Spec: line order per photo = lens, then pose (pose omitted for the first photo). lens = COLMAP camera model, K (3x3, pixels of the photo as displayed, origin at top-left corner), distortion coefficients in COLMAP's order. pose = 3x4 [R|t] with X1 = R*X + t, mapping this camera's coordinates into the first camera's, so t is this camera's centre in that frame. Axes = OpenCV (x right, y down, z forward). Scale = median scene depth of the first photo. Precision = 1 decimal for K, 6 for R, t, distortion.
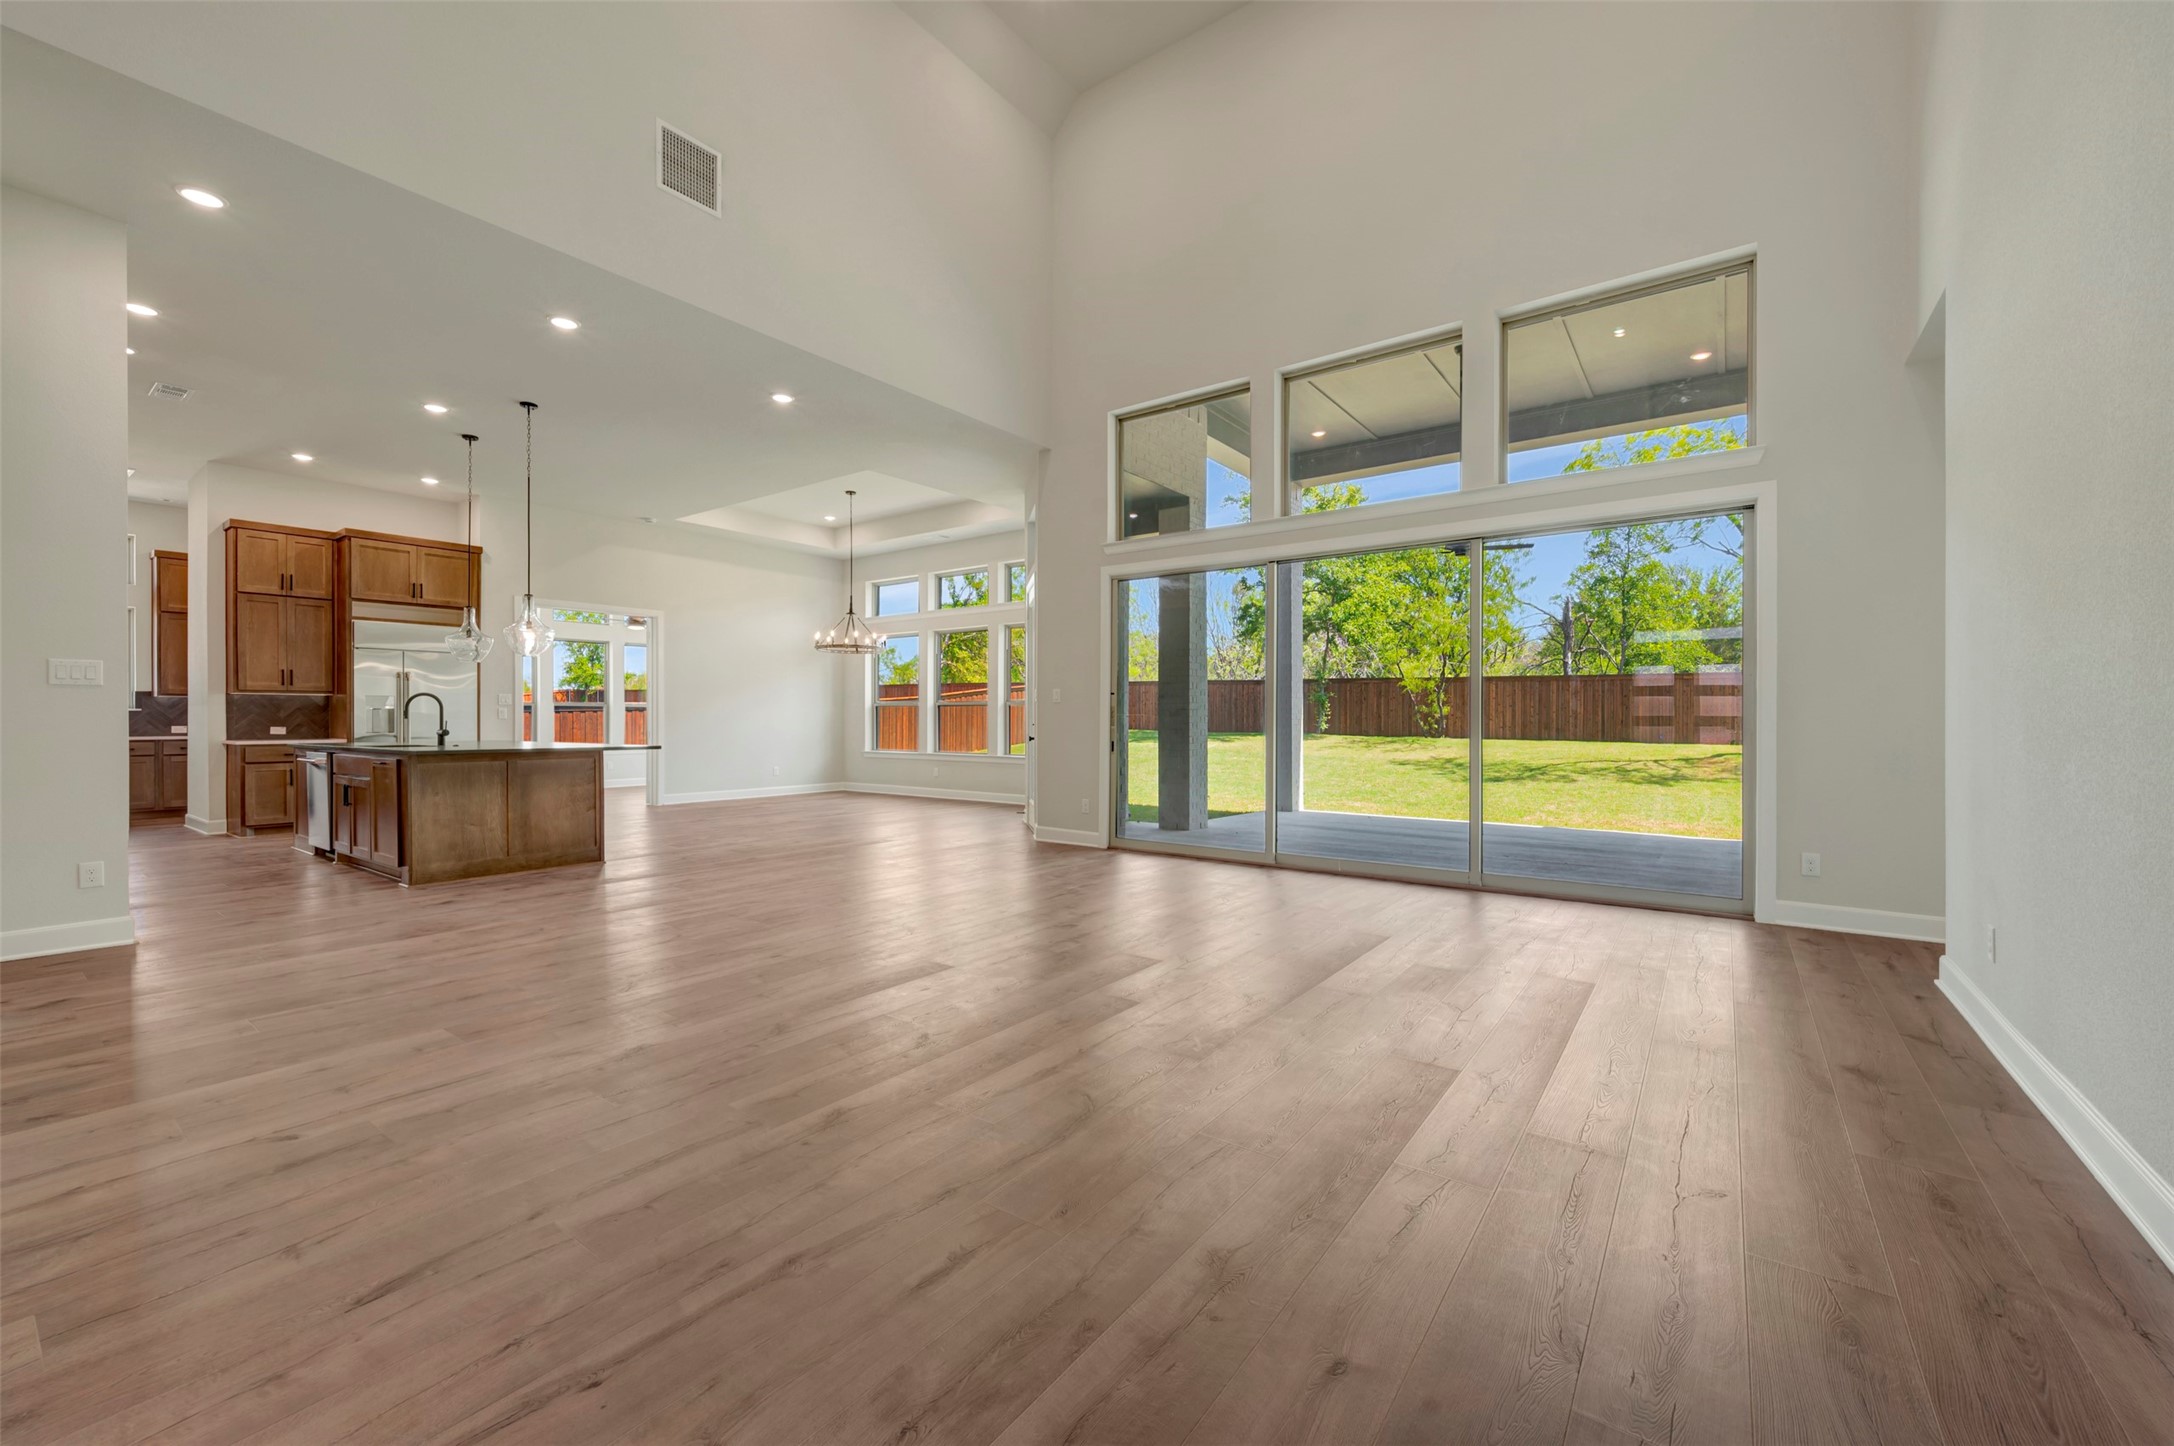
lens RADIAL K [[862.3, 0, 1095.4], [0, 862.3, 723.8], [0, 0, 1]] dist [0.000862, -0.000527]
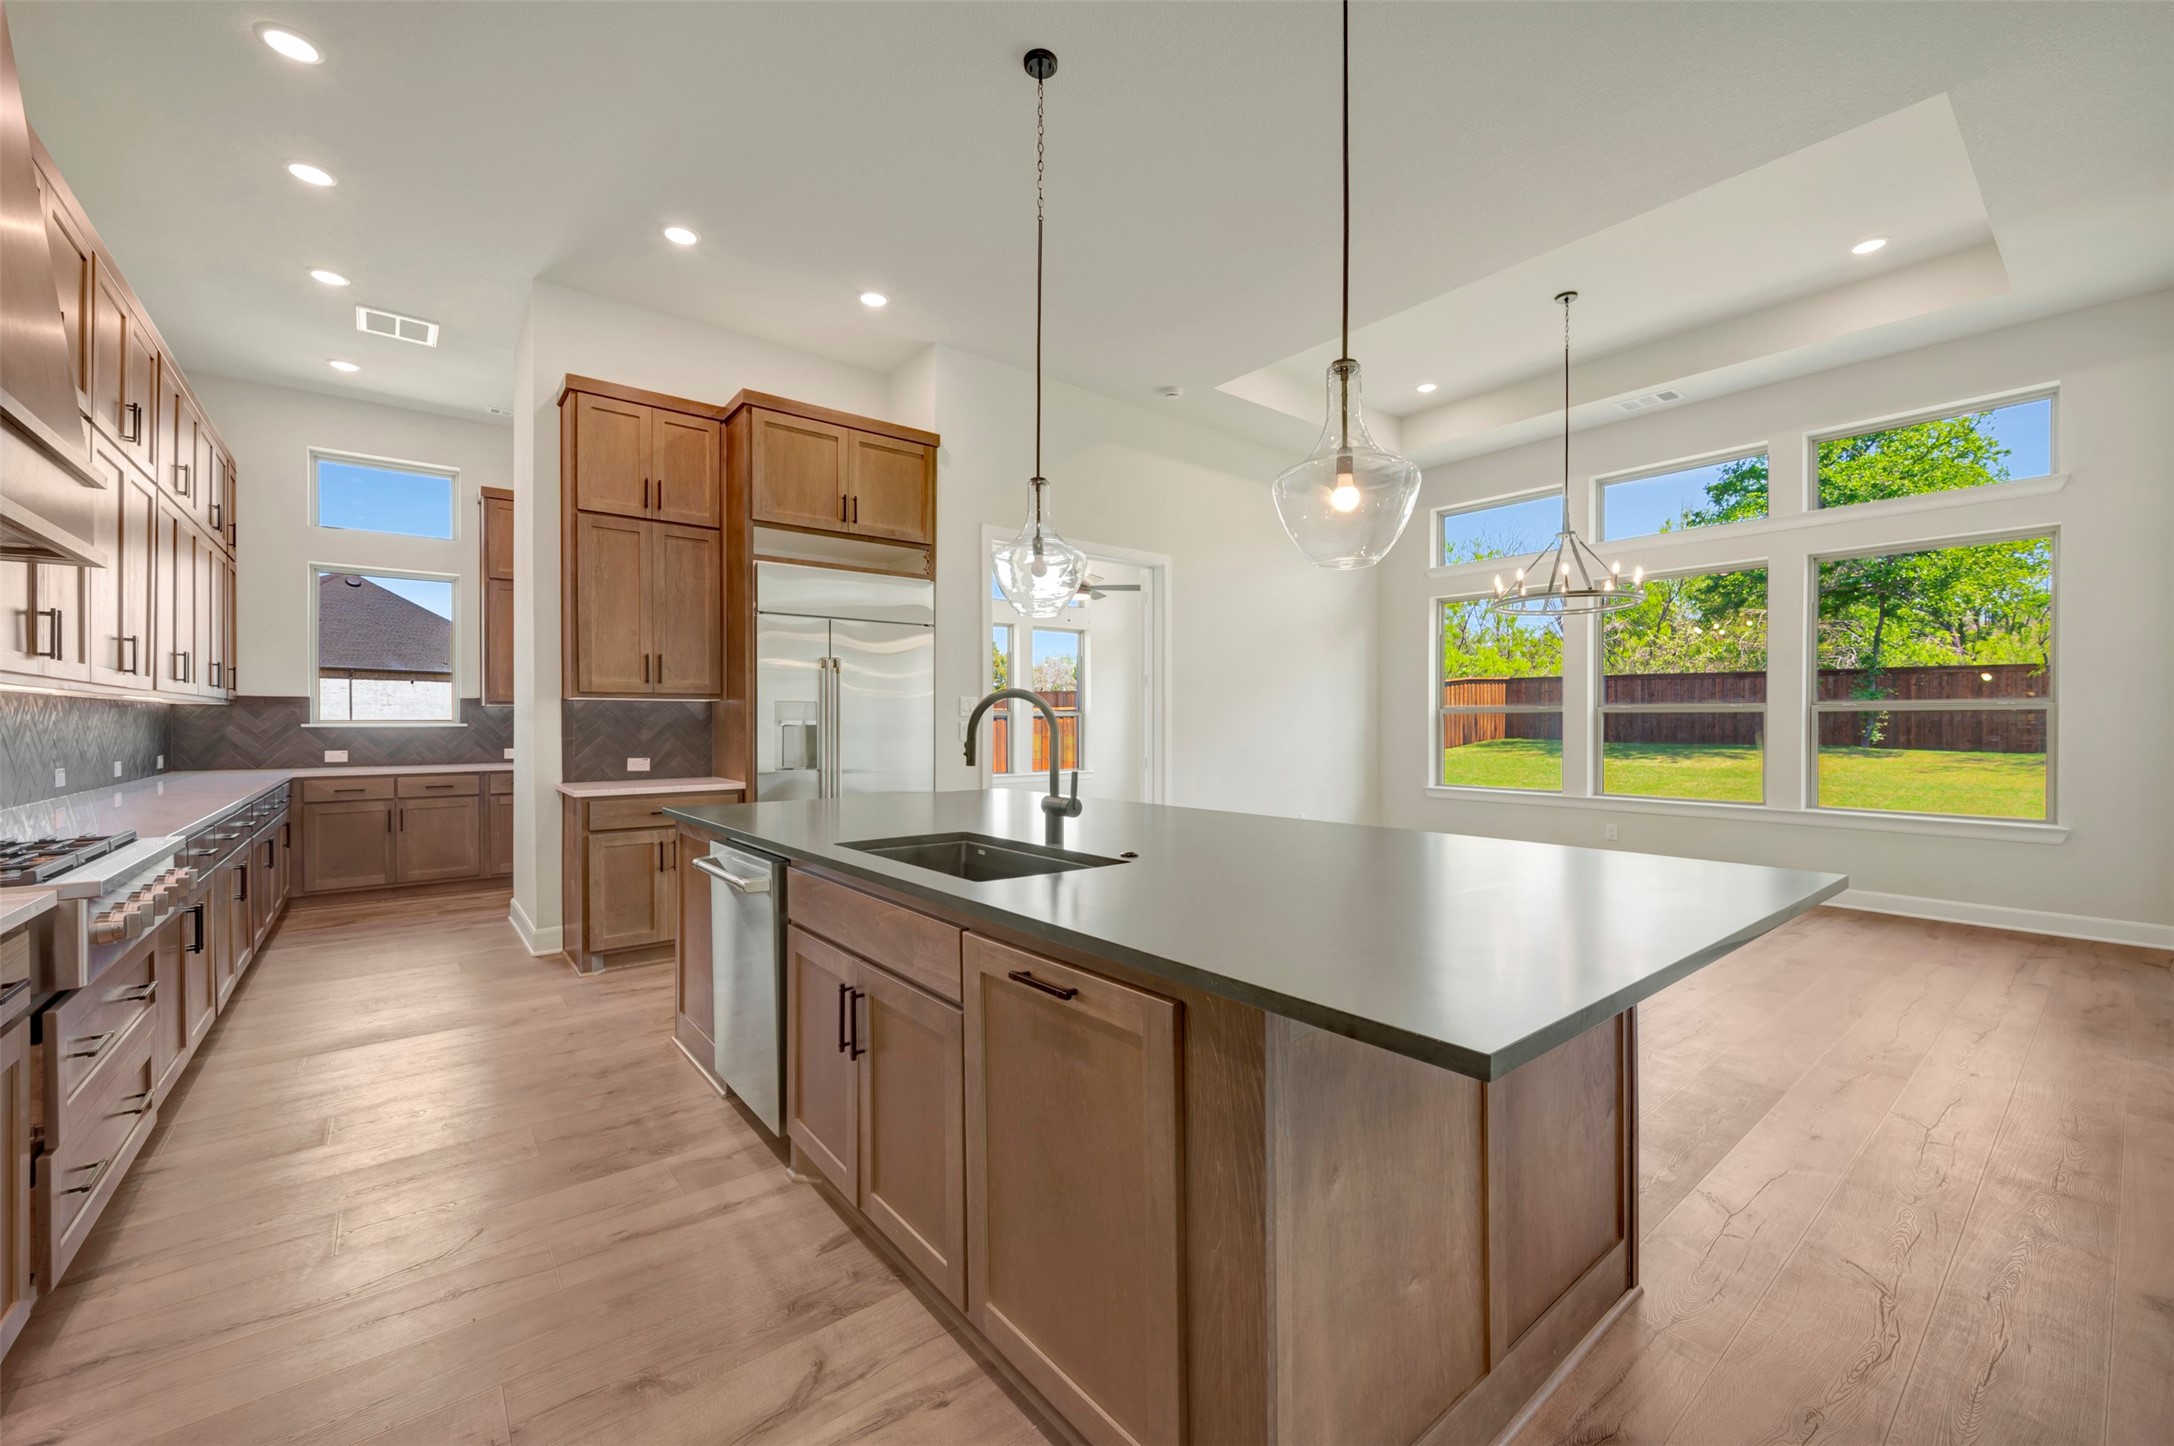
lens RADIAL K [[862.3, 0, 1095.4], [0, 862.3, 723.8], [0, 0, 1]] dist [0.000862, -0.000527]
pose [[0.967748, -0.002222, -0.251909, -0.516323], [0.001368, 0.999993, -0.003567, -0.016261], [0.251916, 0.003108, 0.967744, 0.529579]]
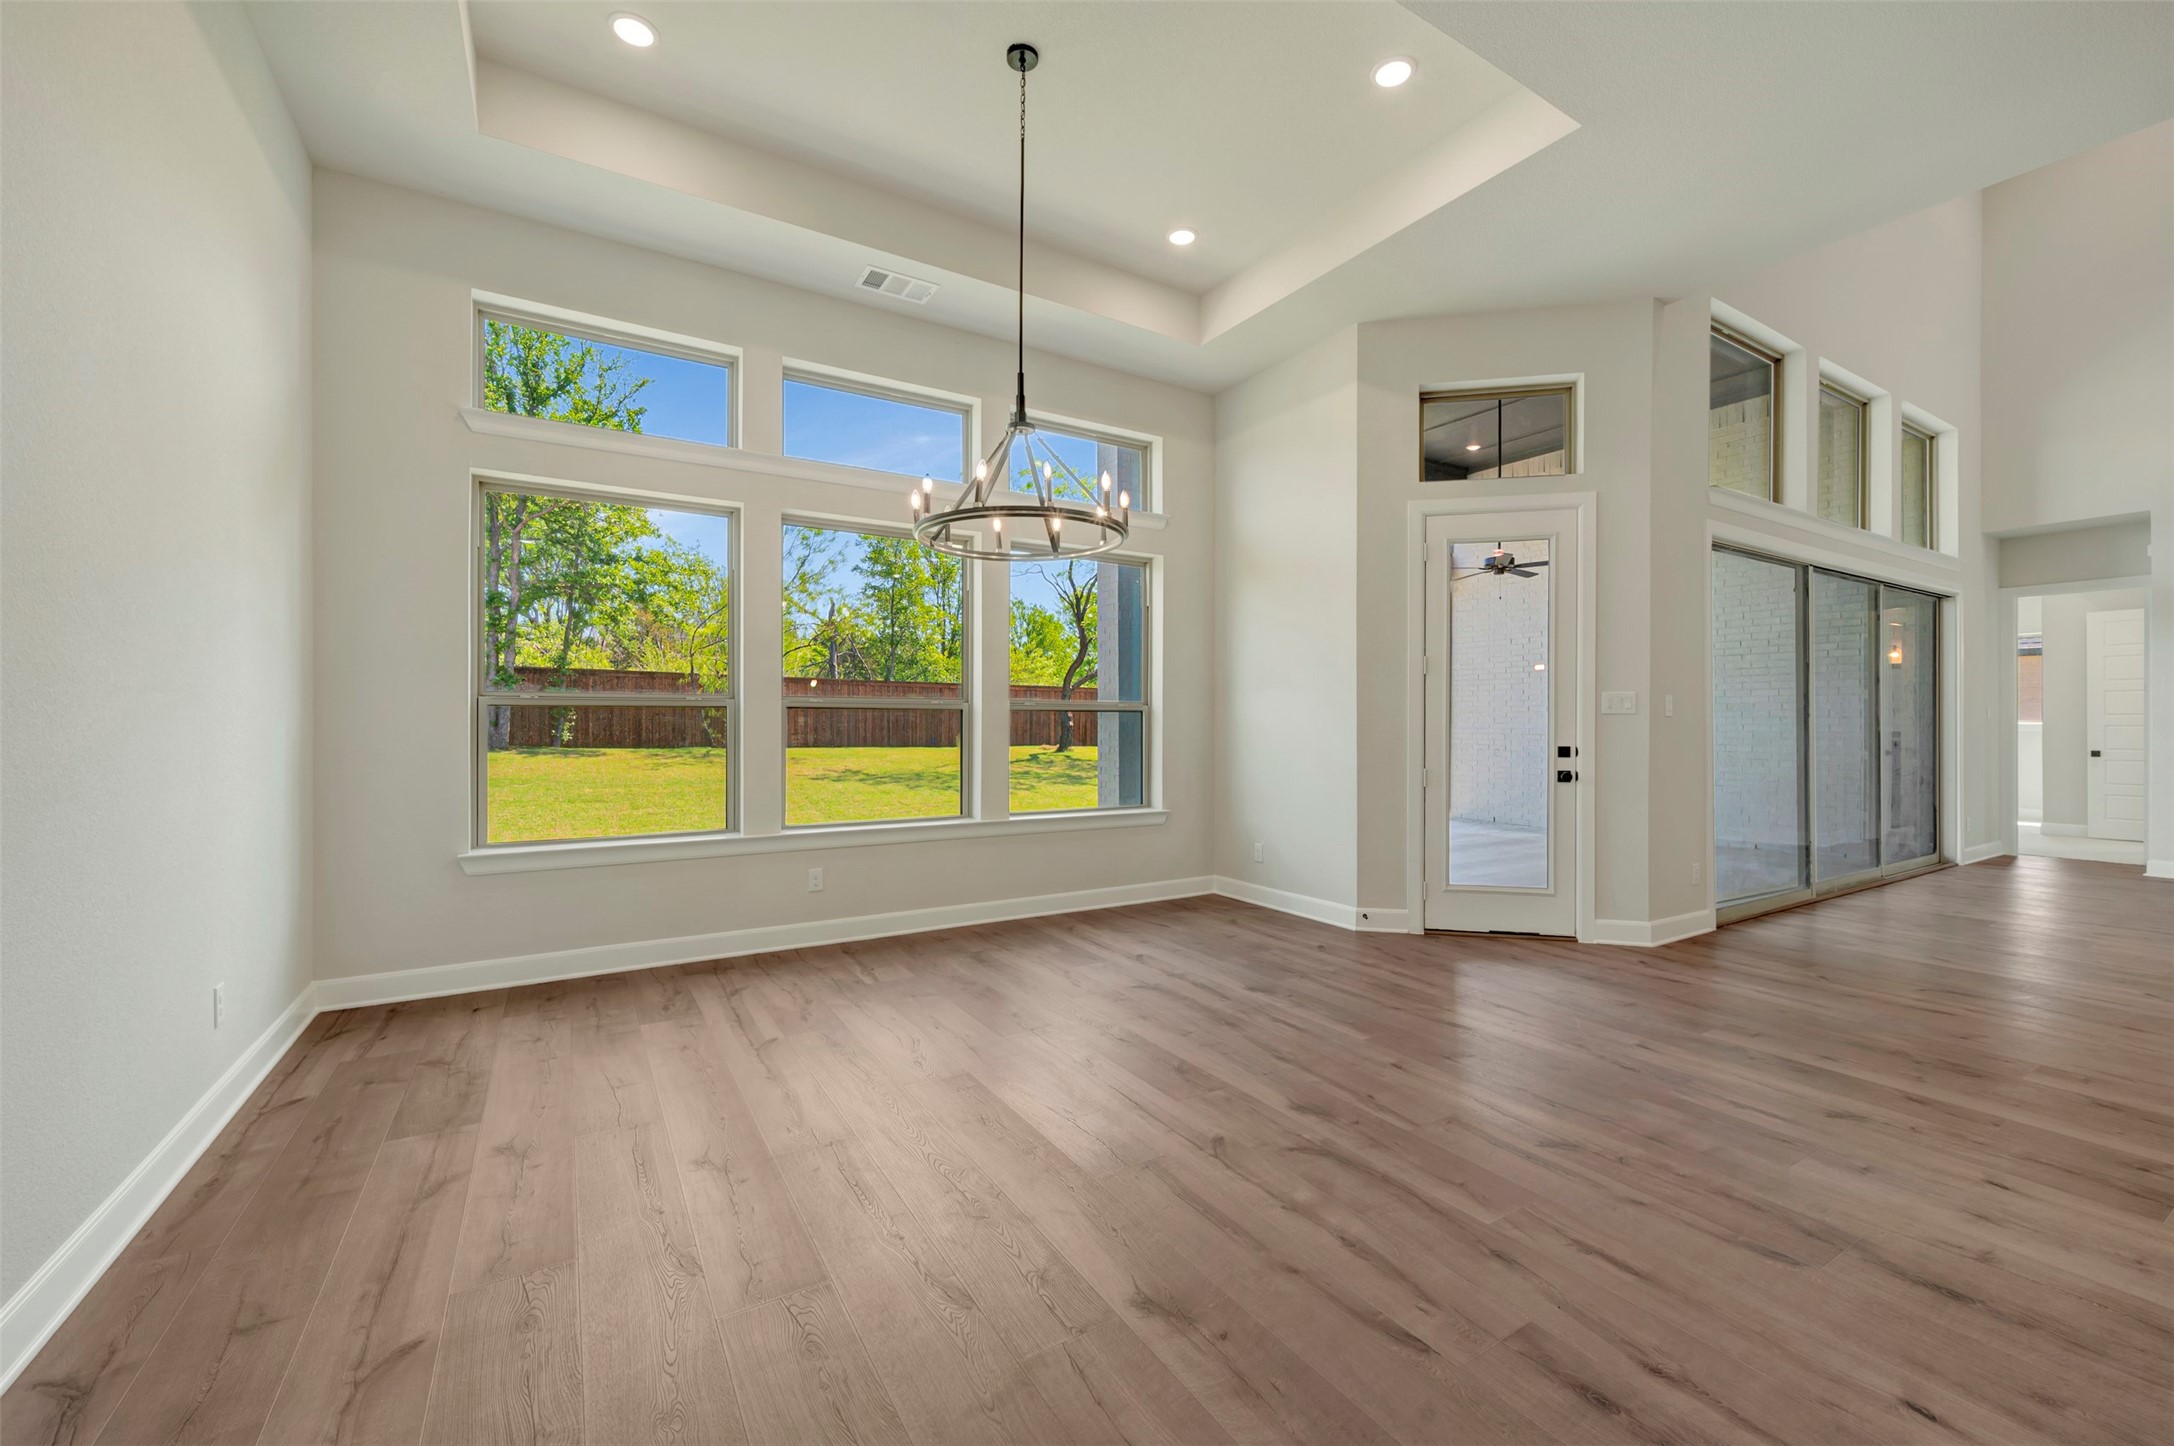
lens RADIAL K [[867.2, 0, 1091.2], [0, 867.2, 727.7], [0, 0, 1]] dist [0.000861, 0.000227]
pose [[0.372064, -0.005750, 0.928189, -0.699426], [0.002584, 0.999983, 0.005159, -0.017952], [-0.928203, 0.000479, 0.372073, 1.033639]]
